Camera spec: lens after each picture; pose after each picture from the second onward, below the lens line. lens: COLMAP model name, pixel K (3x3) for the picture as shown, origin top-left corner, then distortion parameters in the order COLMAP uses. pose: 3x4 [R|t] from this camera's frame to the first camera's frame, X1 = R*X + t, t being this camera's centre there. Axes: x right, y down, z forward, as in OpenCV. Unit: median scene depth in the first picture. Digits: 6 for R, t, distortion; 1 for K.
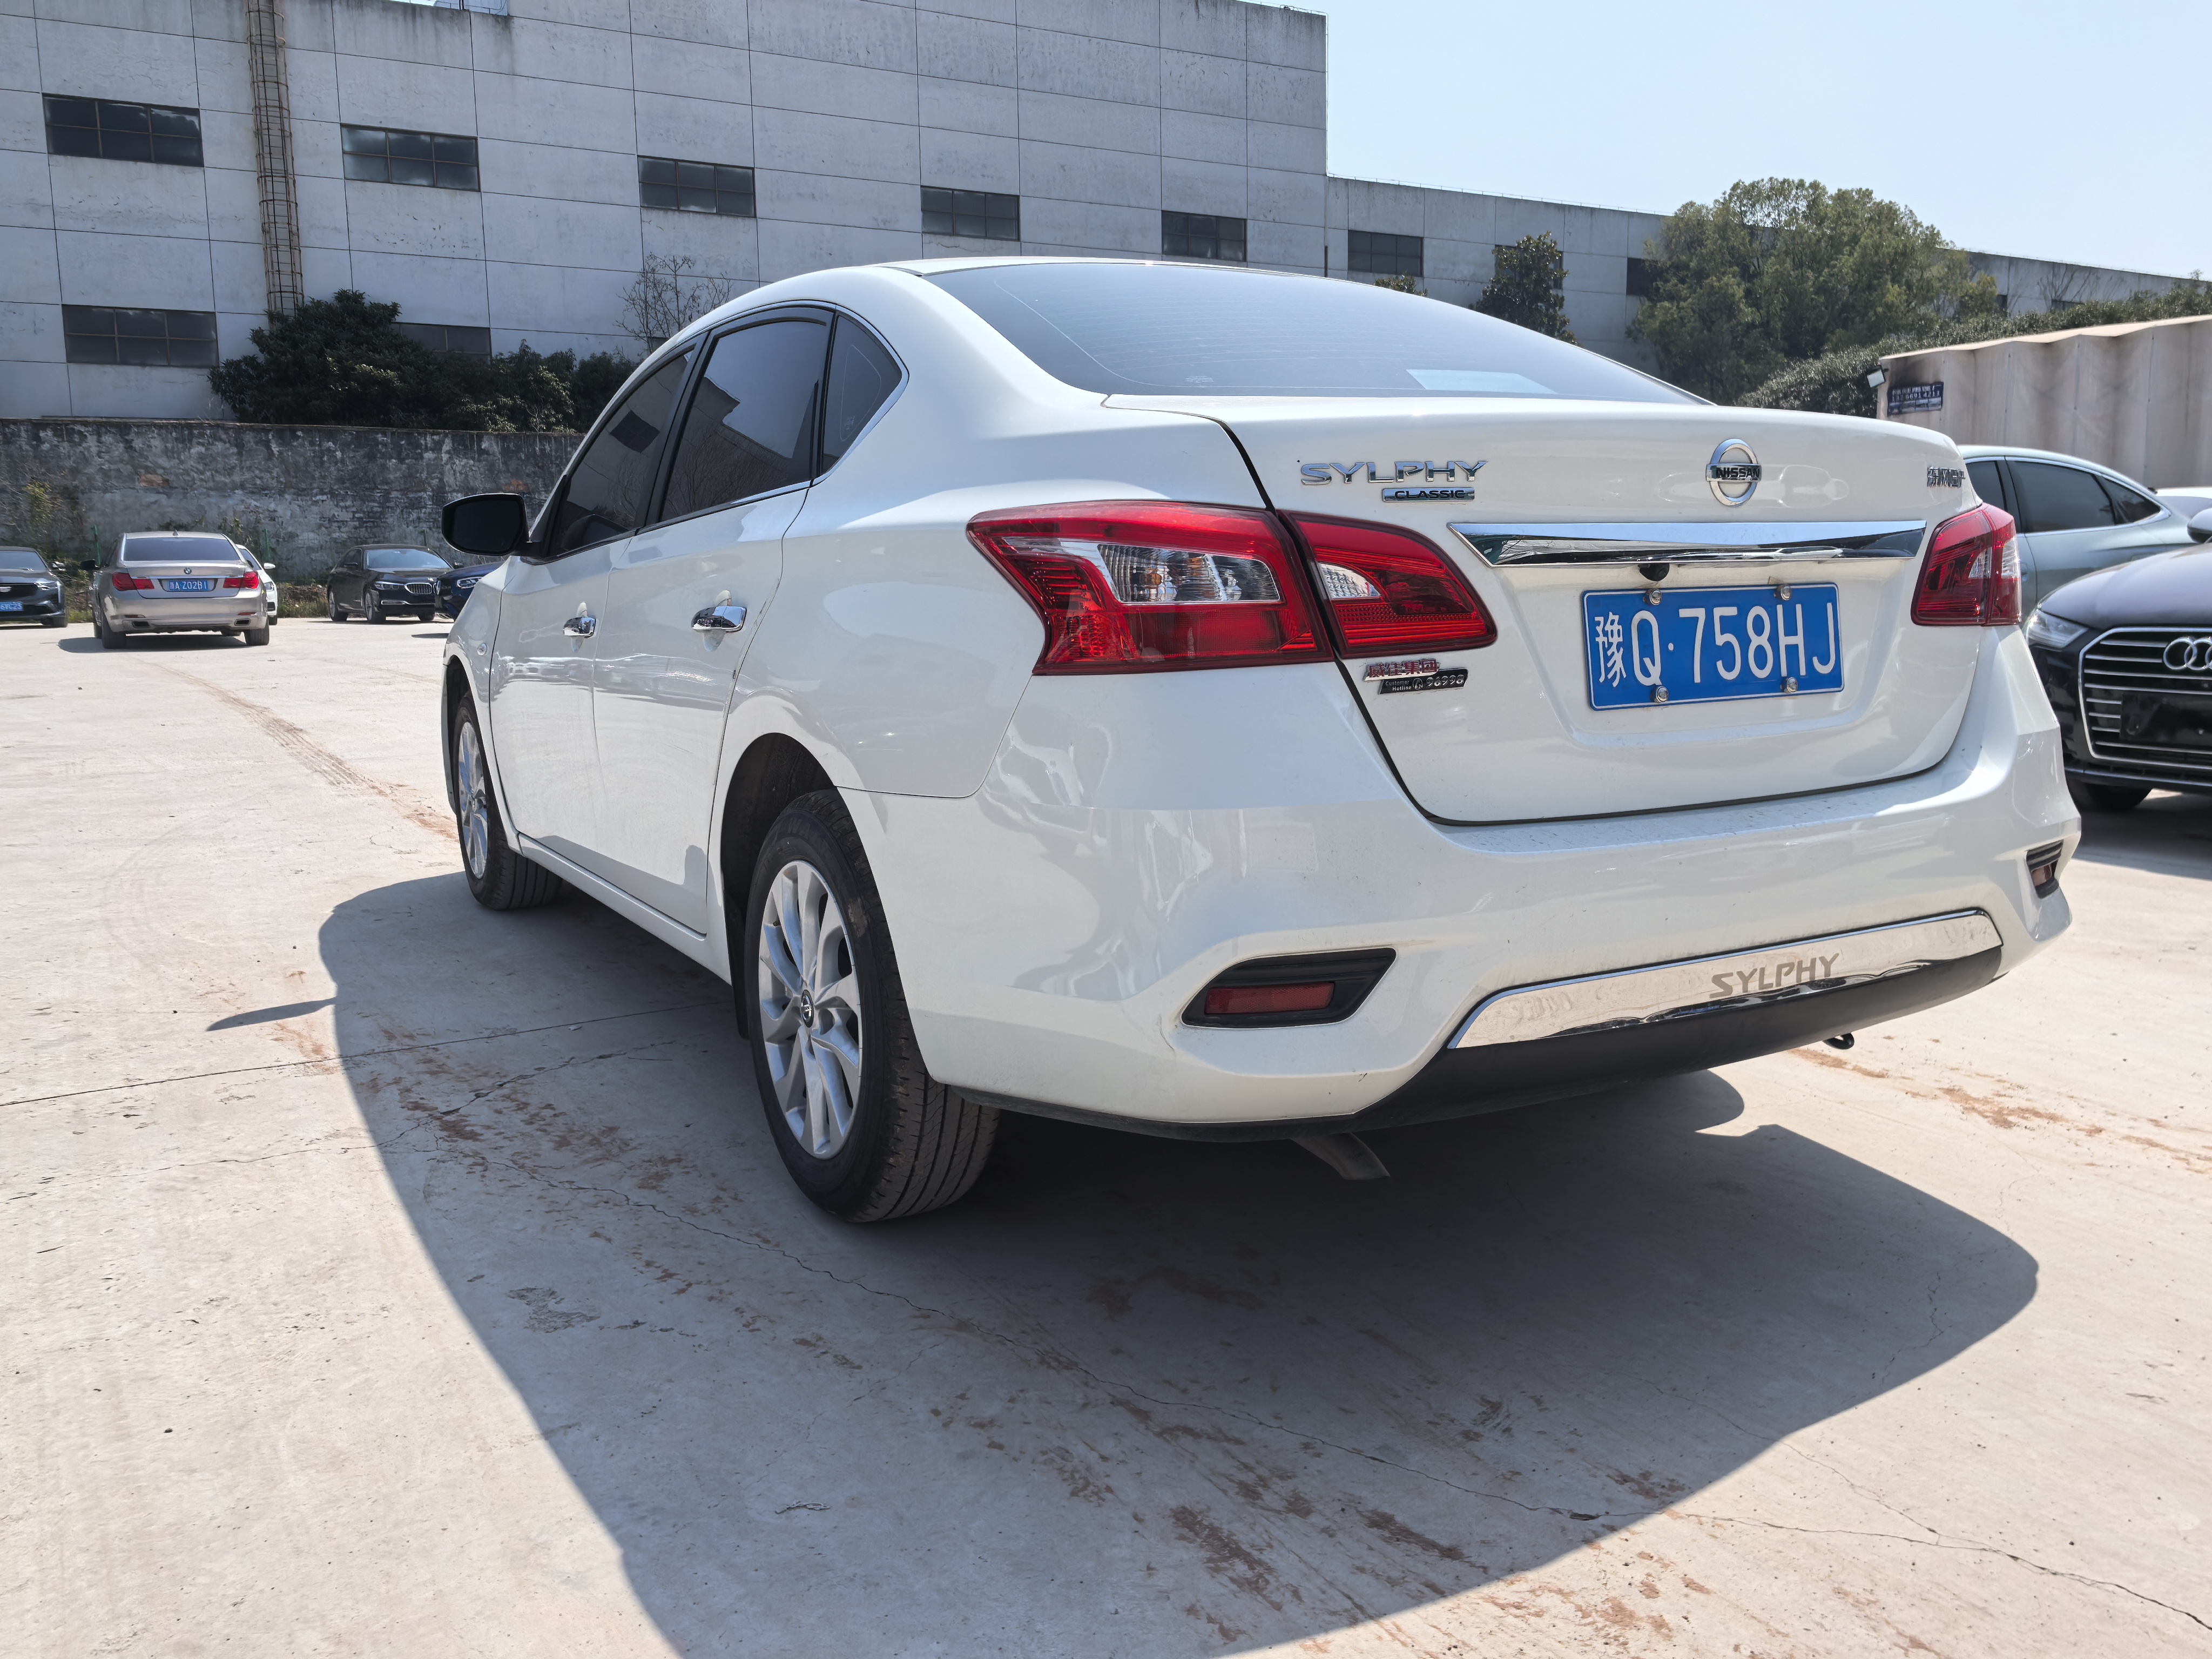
lens RADIAL K [[1744.5, 0, 1113.6], [0, 1744.5, 811.2], [0, 0, 1]] dist [0.044728, -0.057743]
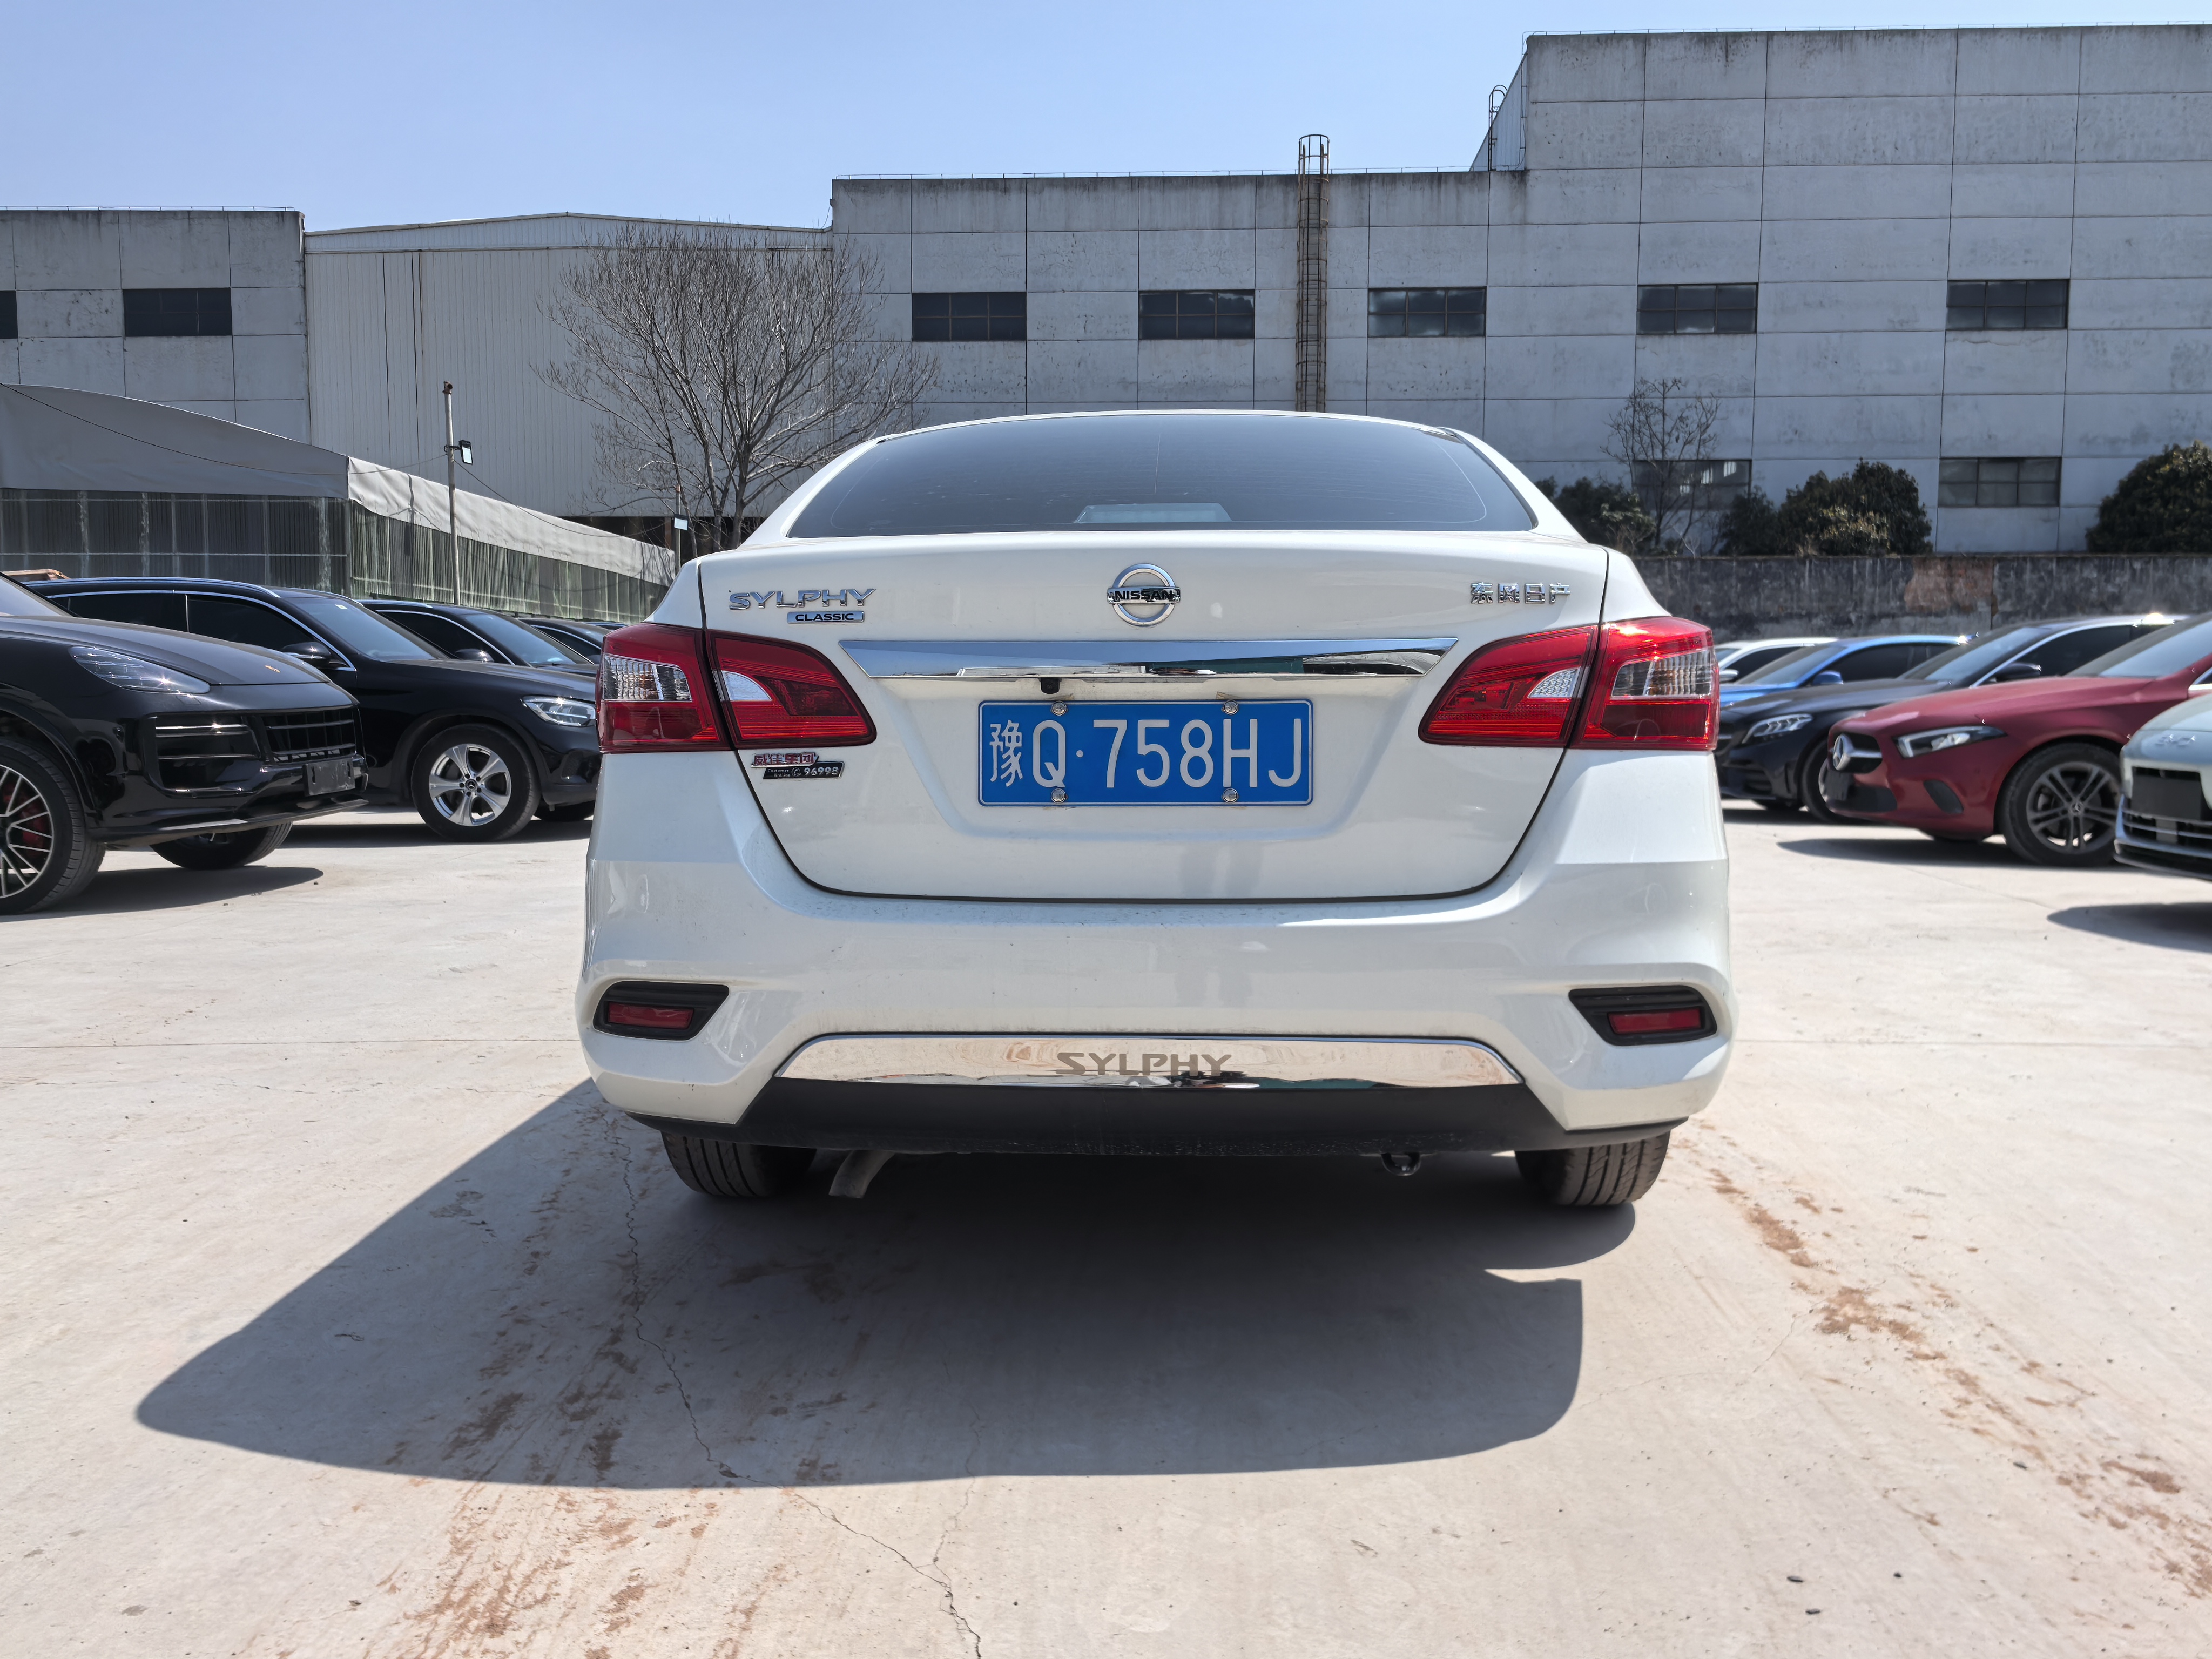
lens RADIAL K [[1744.5, 0, 1117.8], [0, 1744.5, 829.2], [0, 0, 1]] dist [0.044728, -0.057743]
pose [[0.843685, 0.055778, -0.533933, 0.899133], [-0.086064, 0.995777, -0.031967, -0.013111], [0.529895, 0.072922, 0.844923, 0.088314]]
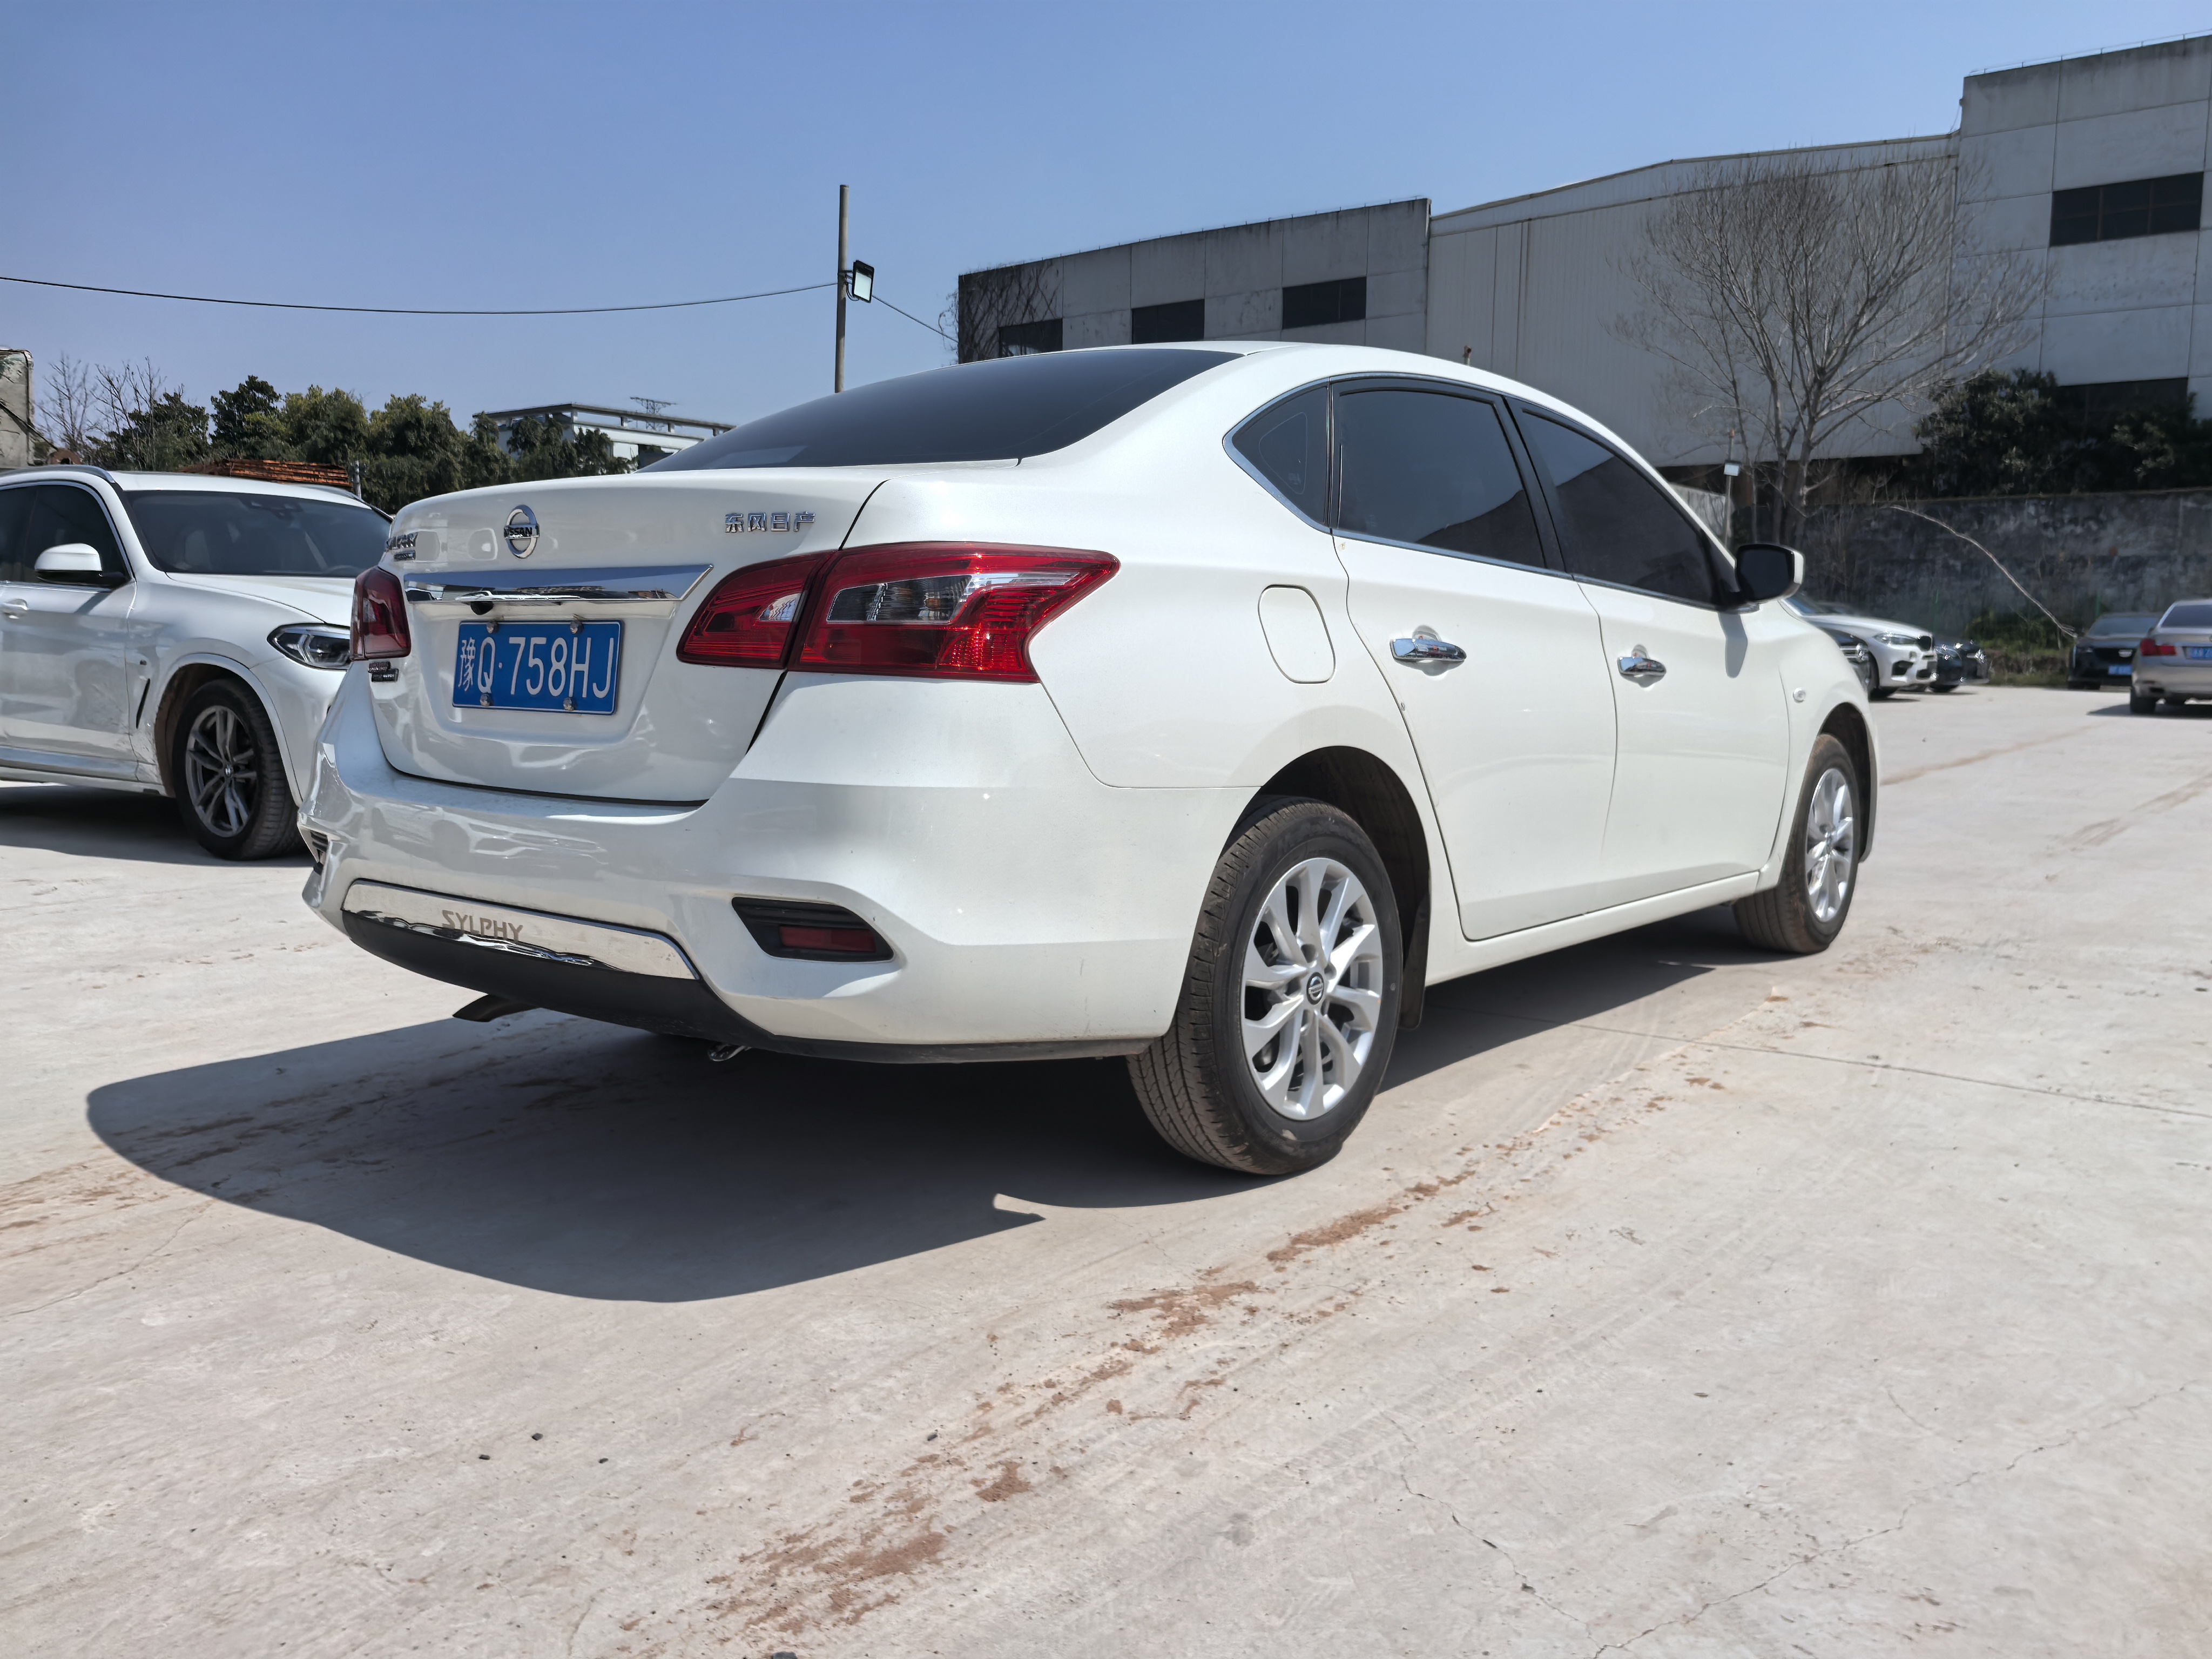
lens RADIAL K [[1744.5, 0, 1119.6], [0, 1744.5, 822.3], [0, 0, 1]] dist [0.044728, -0.057743]
pose [[0.366405, 0.115208, -0.923296, 1.666517], [-0.145145, 0.987234, 0.065586, -0.127319], [0.919065, 0.109981, 0.378449, 0.915175]]
